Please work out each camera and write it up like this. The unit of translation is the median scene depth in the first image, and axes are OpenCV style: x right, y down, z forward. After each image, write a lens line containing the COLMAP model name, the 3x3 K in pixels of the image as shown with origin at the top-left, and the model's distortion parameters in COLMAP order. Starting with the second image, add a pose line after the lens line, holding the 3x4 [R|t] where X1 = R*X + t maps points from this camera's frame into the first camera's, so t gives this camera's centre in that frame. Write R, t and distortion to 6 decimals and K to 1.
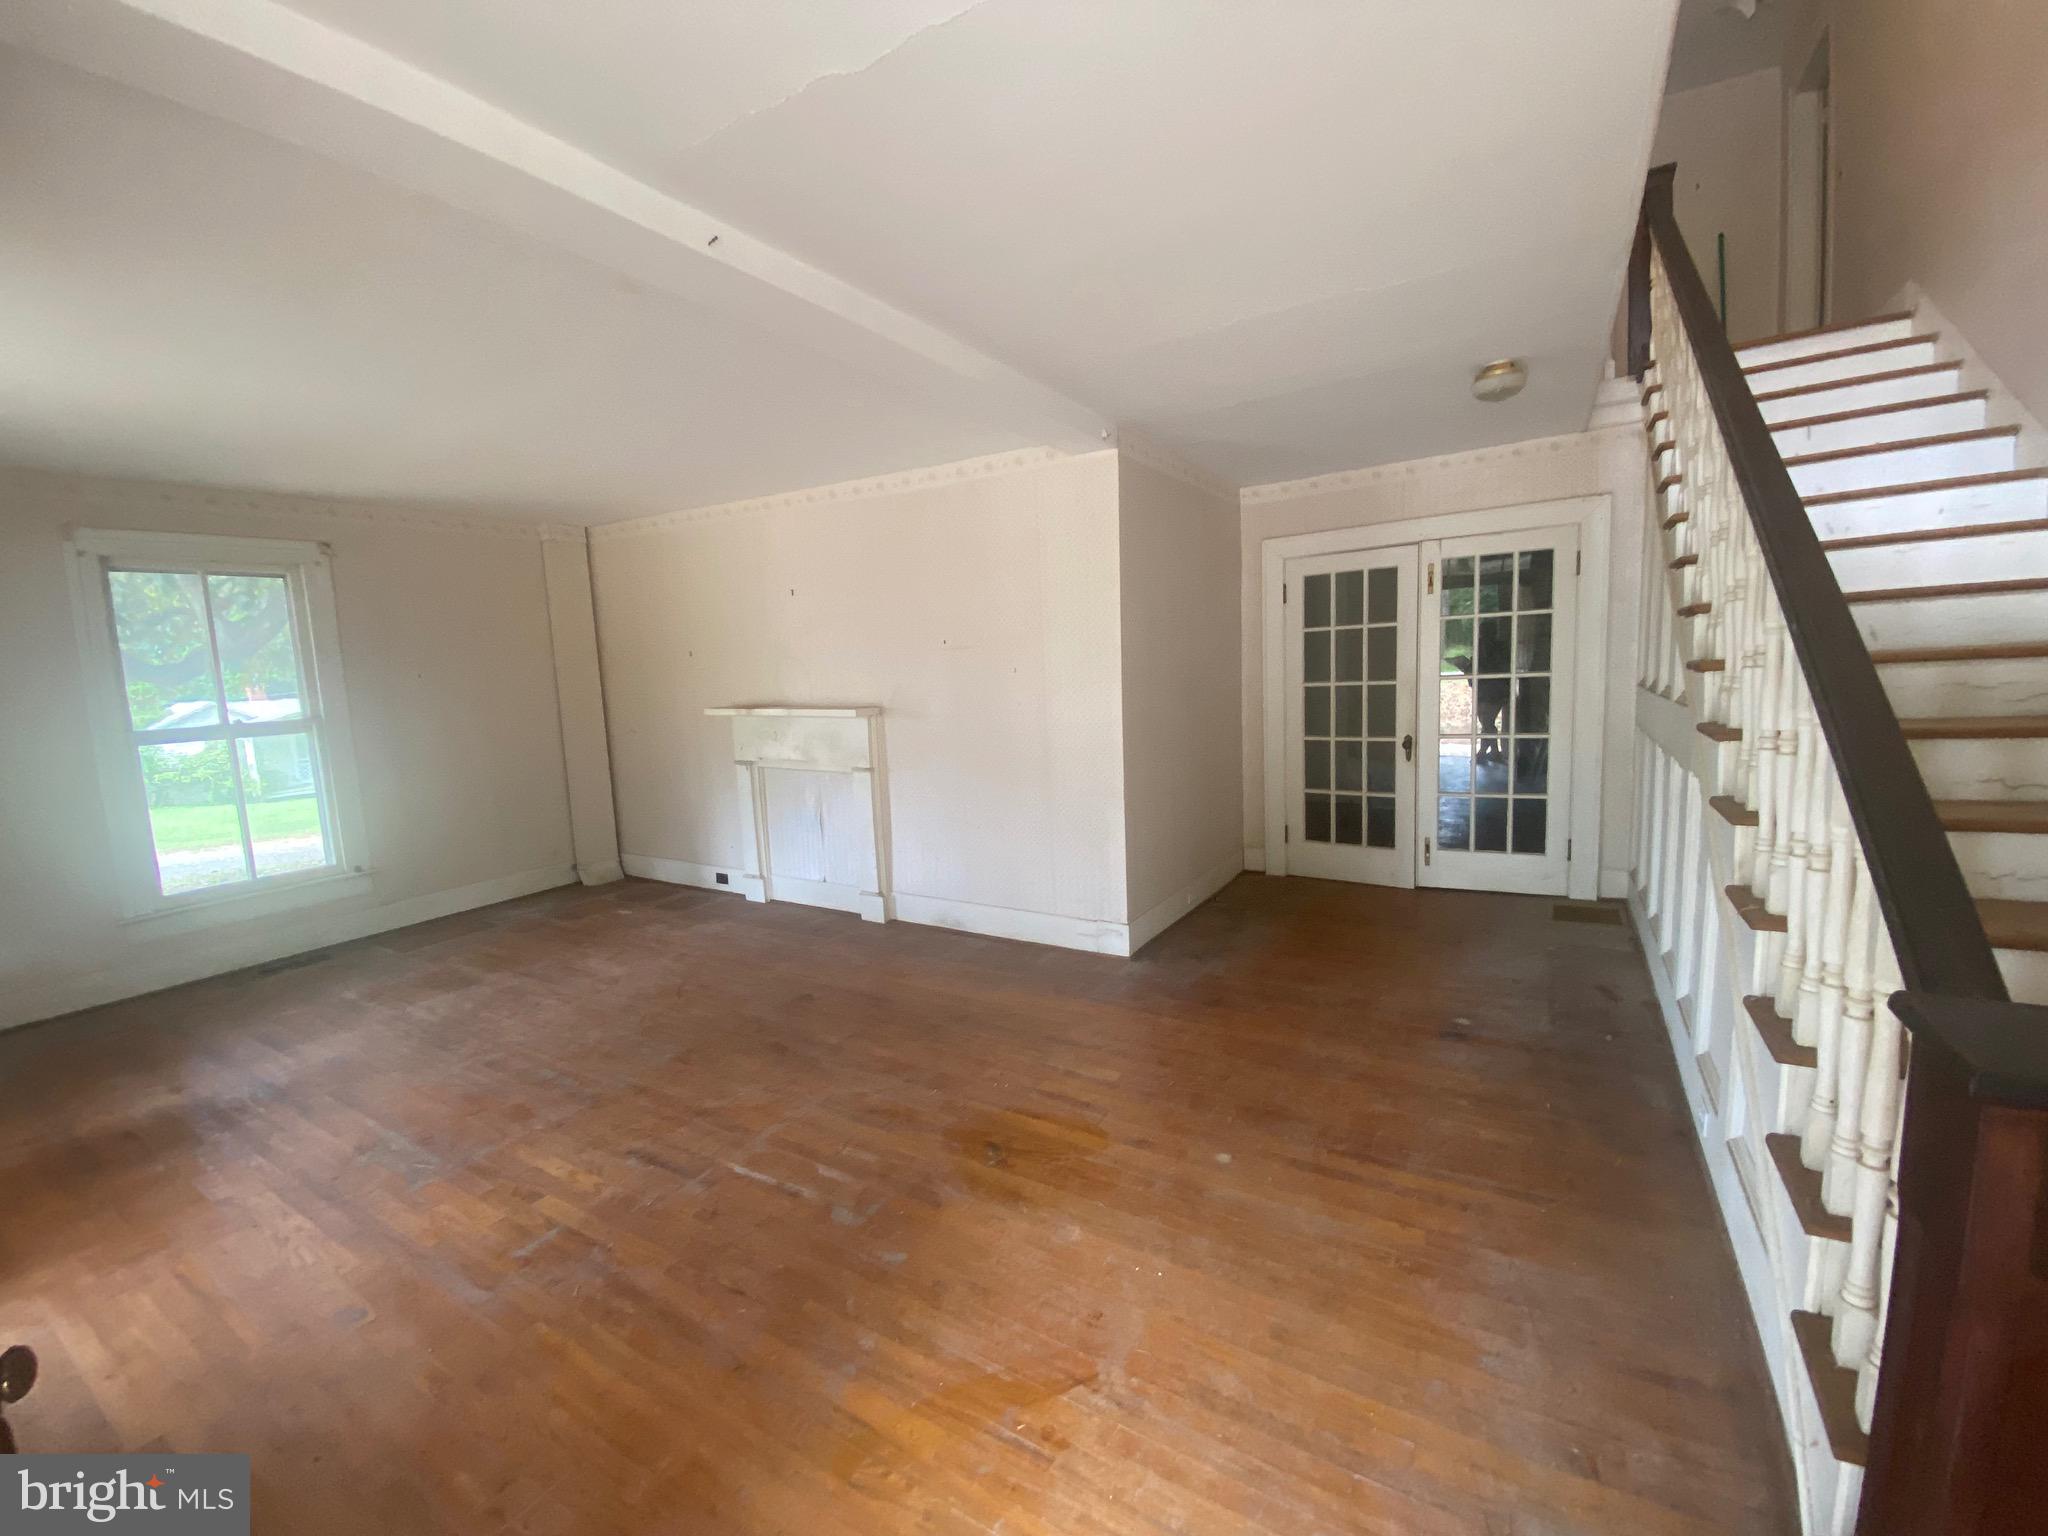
lens RADIAL K [[824.4, 0, 1016.0], [0, 824.4, 762.8], [0, 0, 1]] dist [0.032693, -0.030010]
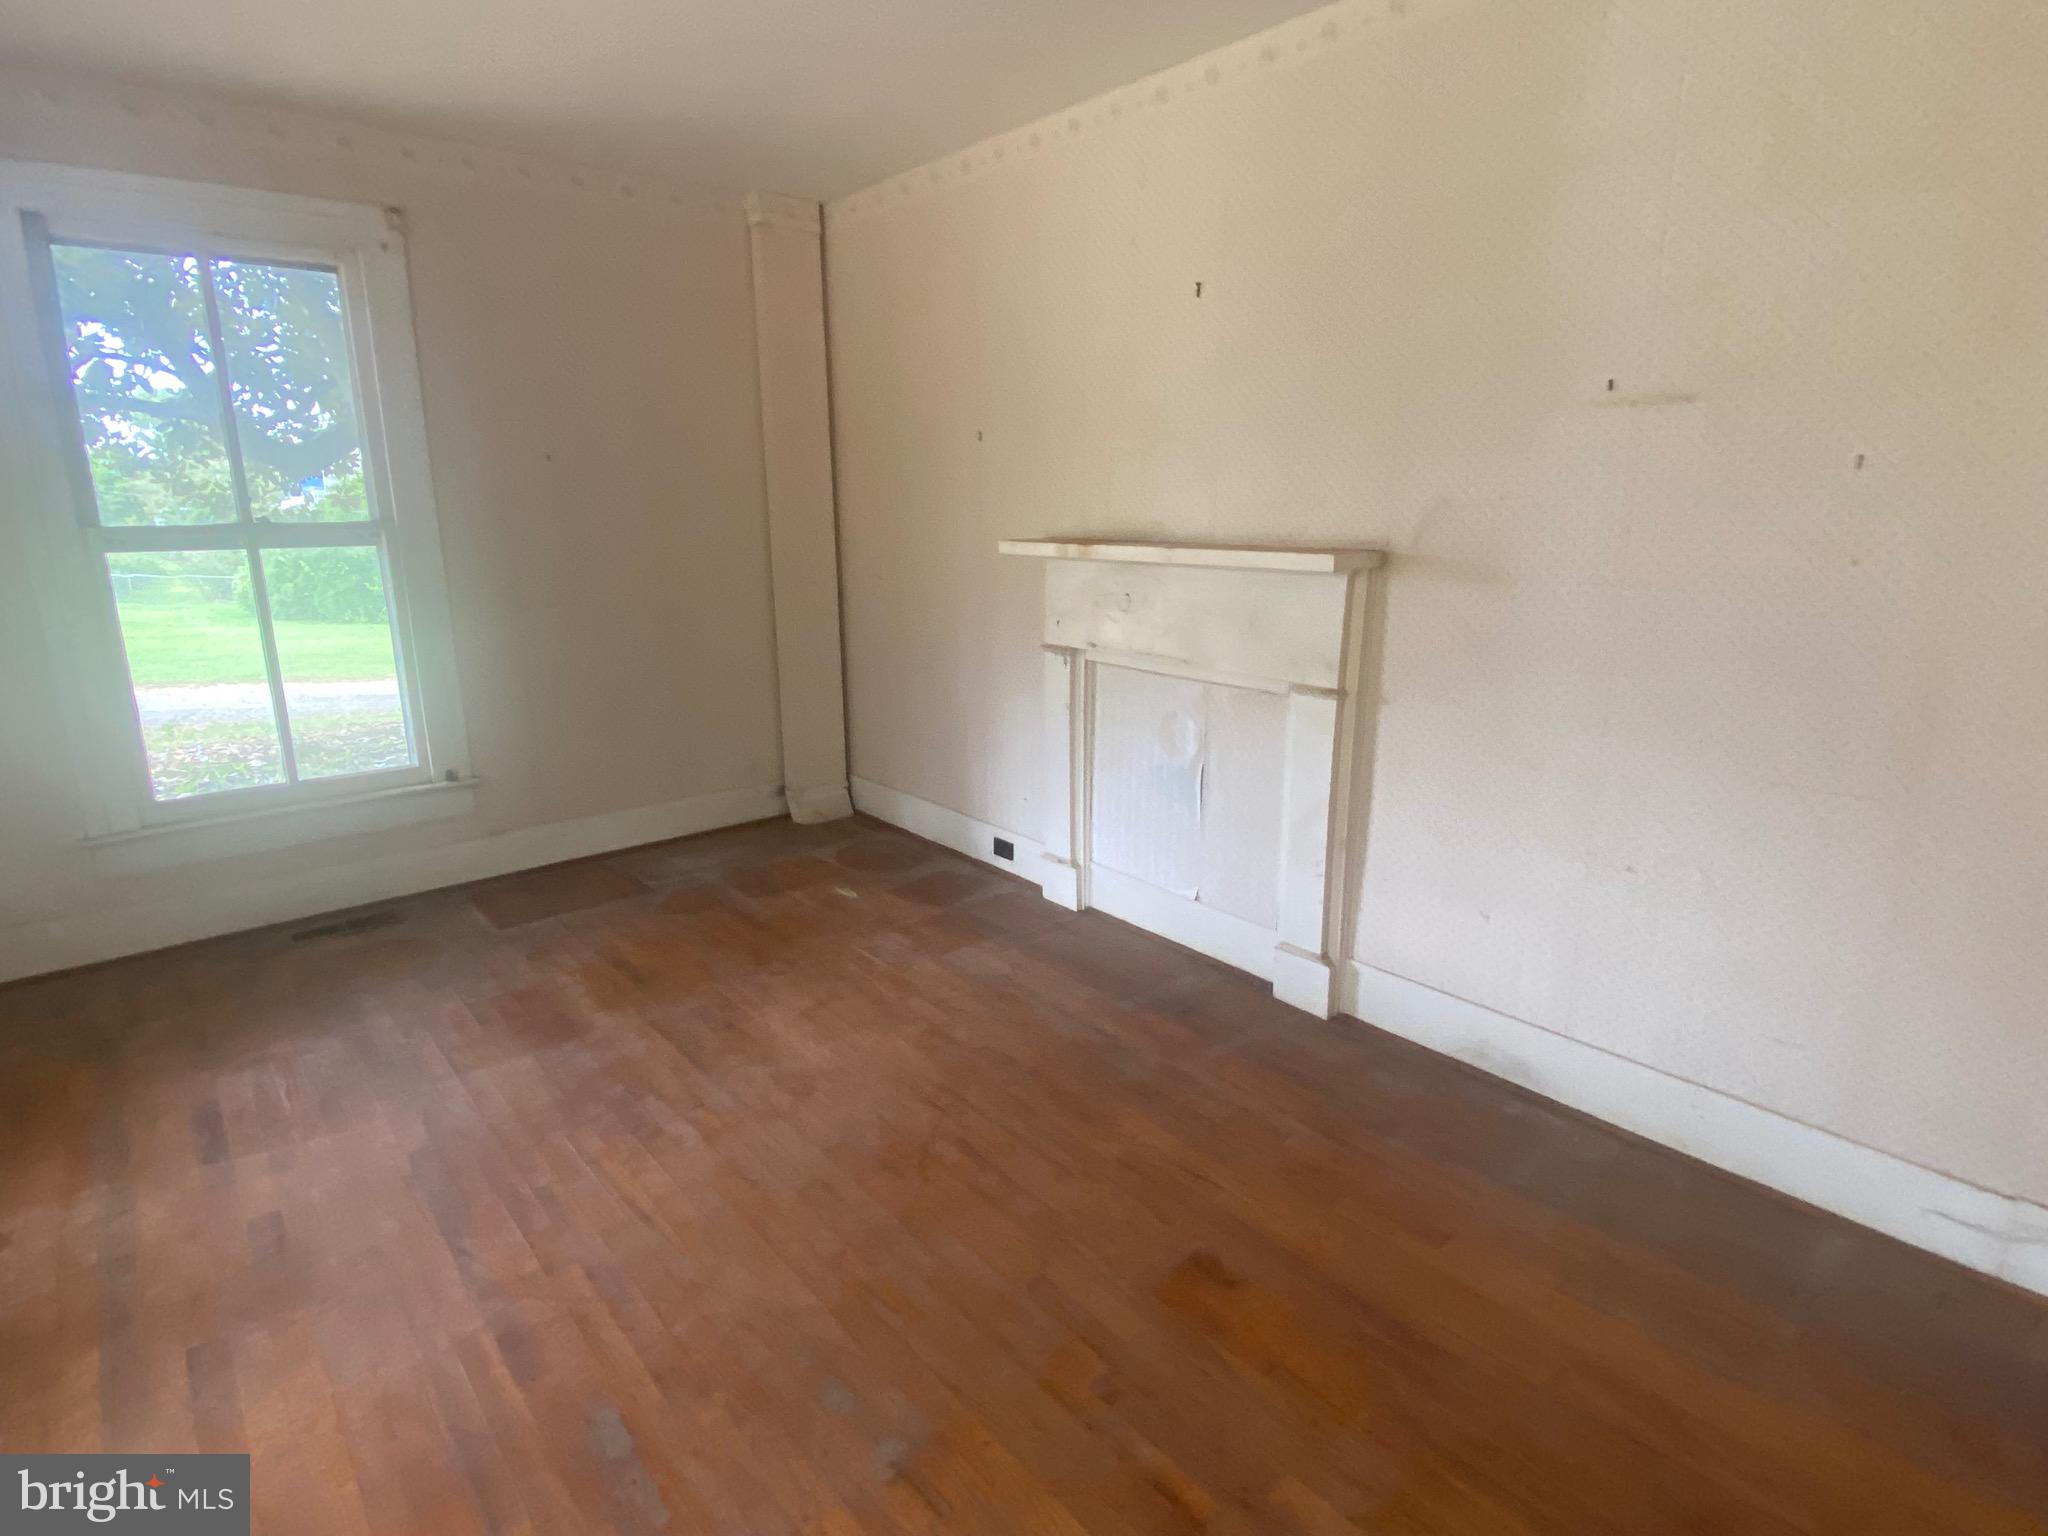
lens RADIAL K [[988.3, 0, 1016.8], [0, 988.3, 763.8], [0, 0, 1]] dist [0.038668, -0.033789]
pose [[0.950808, 0.114714, -0.287759, -0.215256], [-0.074145, 0.986182, 0.148150, -0.025435], [0.300777, -0.119527, 0.946175, 0.501861]]
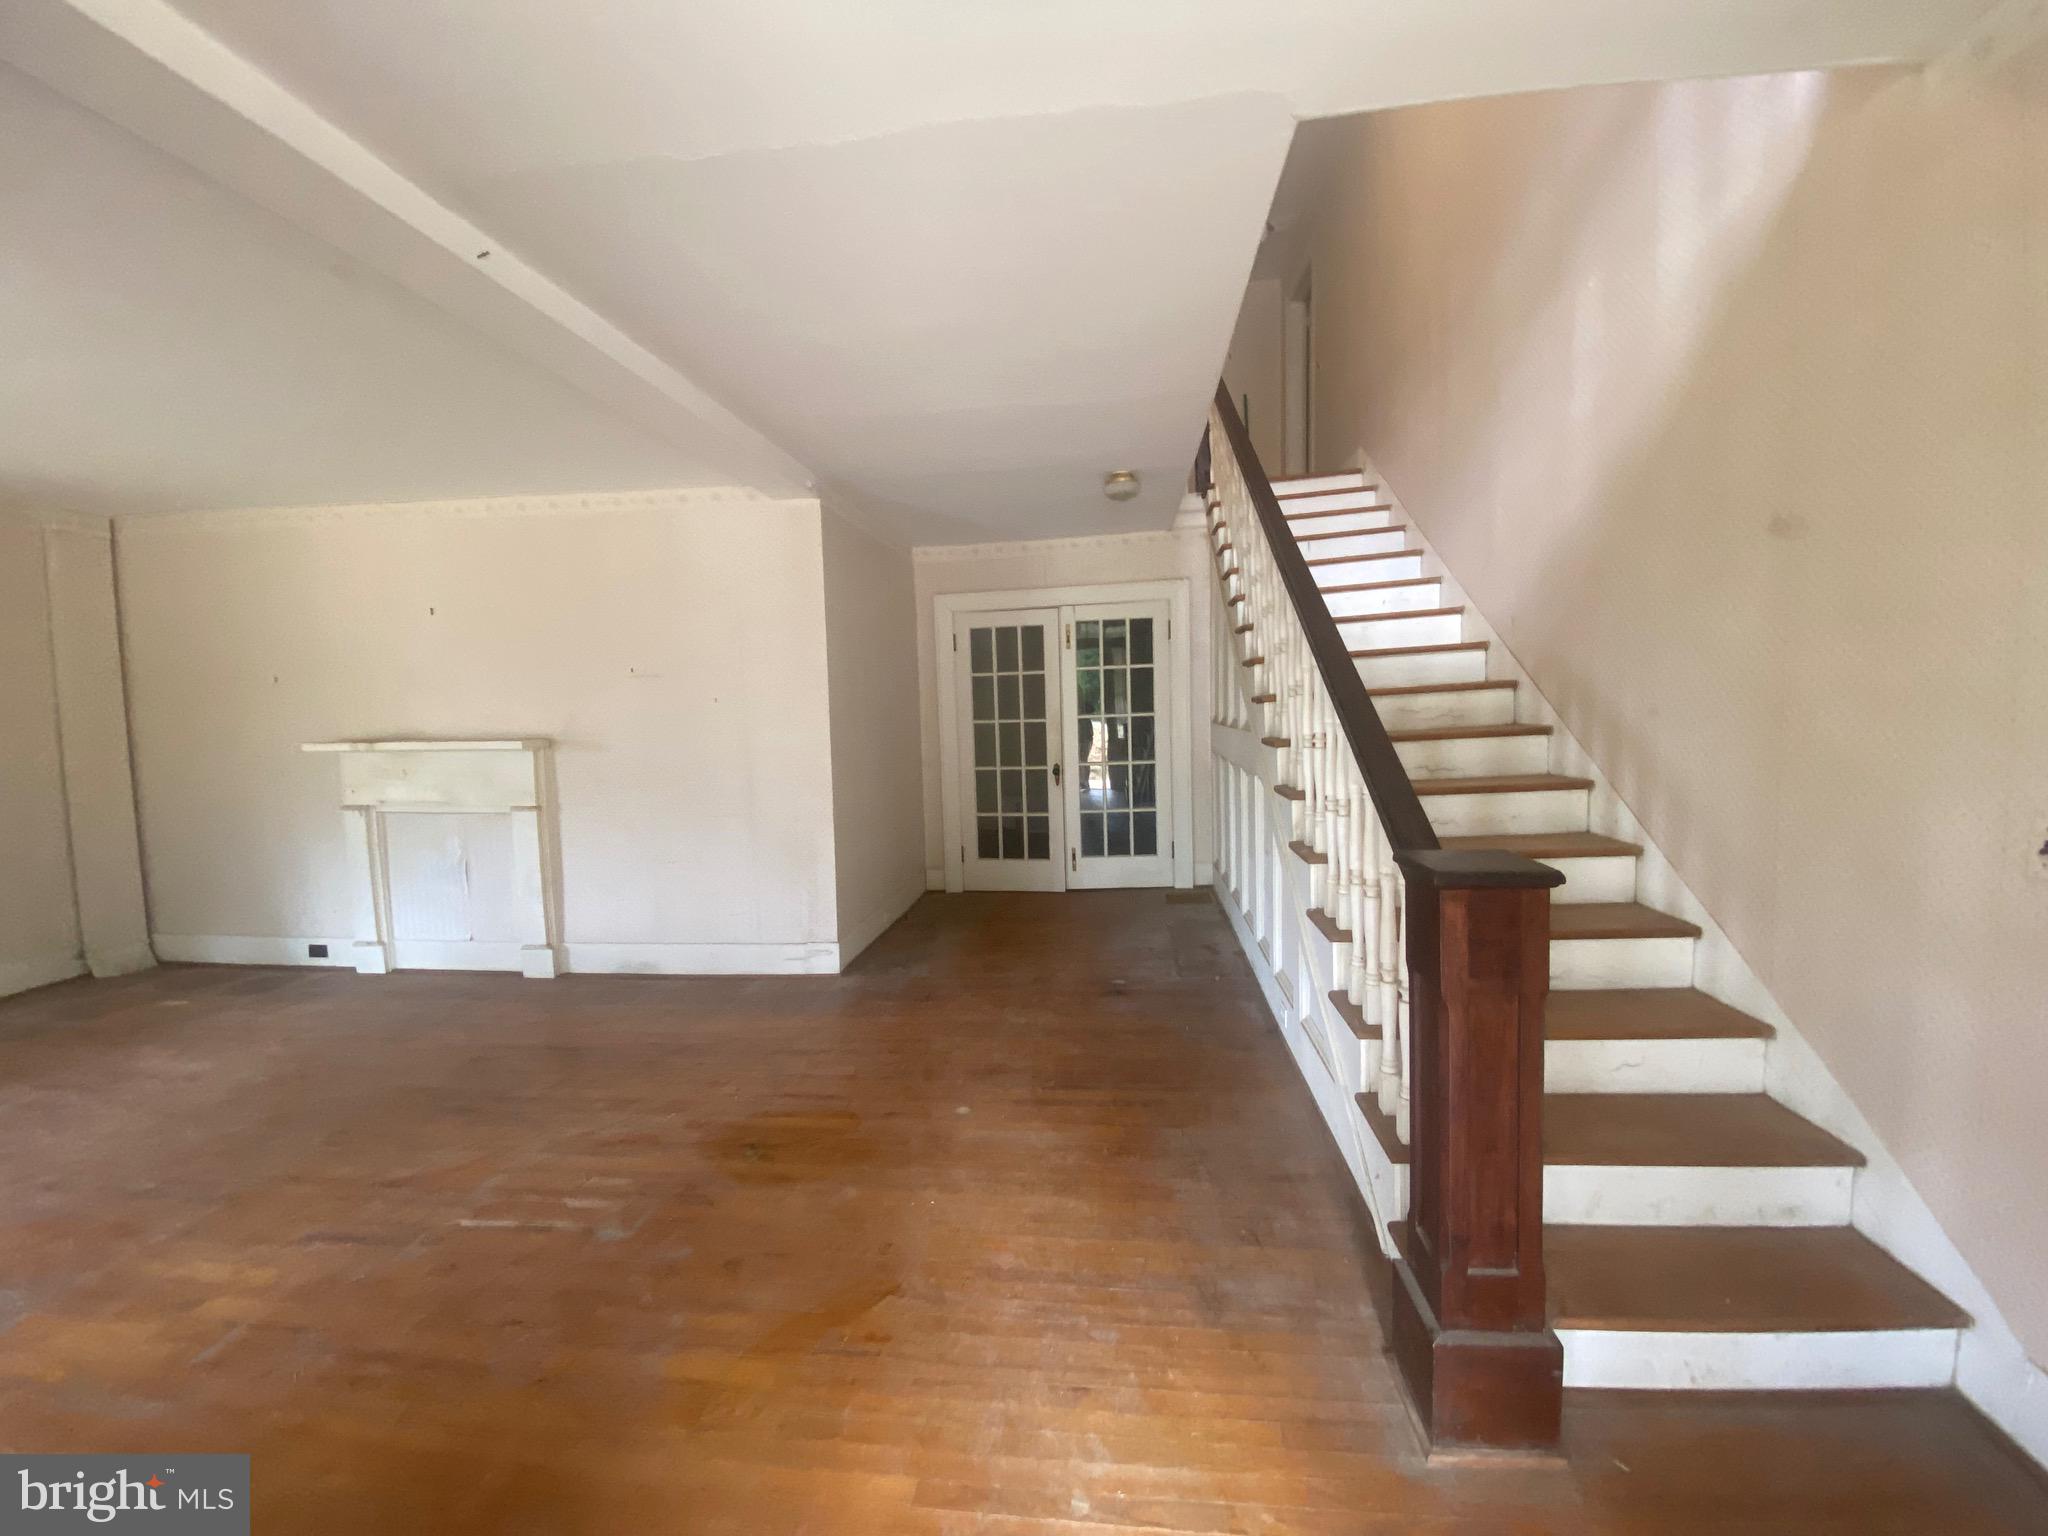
lens RADIAL K [[832.8, 0, 1009.7], [0, 832.8, 763.3], [0, 0, 1]] dist [0.016492, -0.018803]
pose [[0.908439, -0.009615, 0.417907, -0.102600], [0.036690, 0.997711, -0.056802, 0.035286], [-0.416404, 0.066934, 0.906712, -0.070222]]
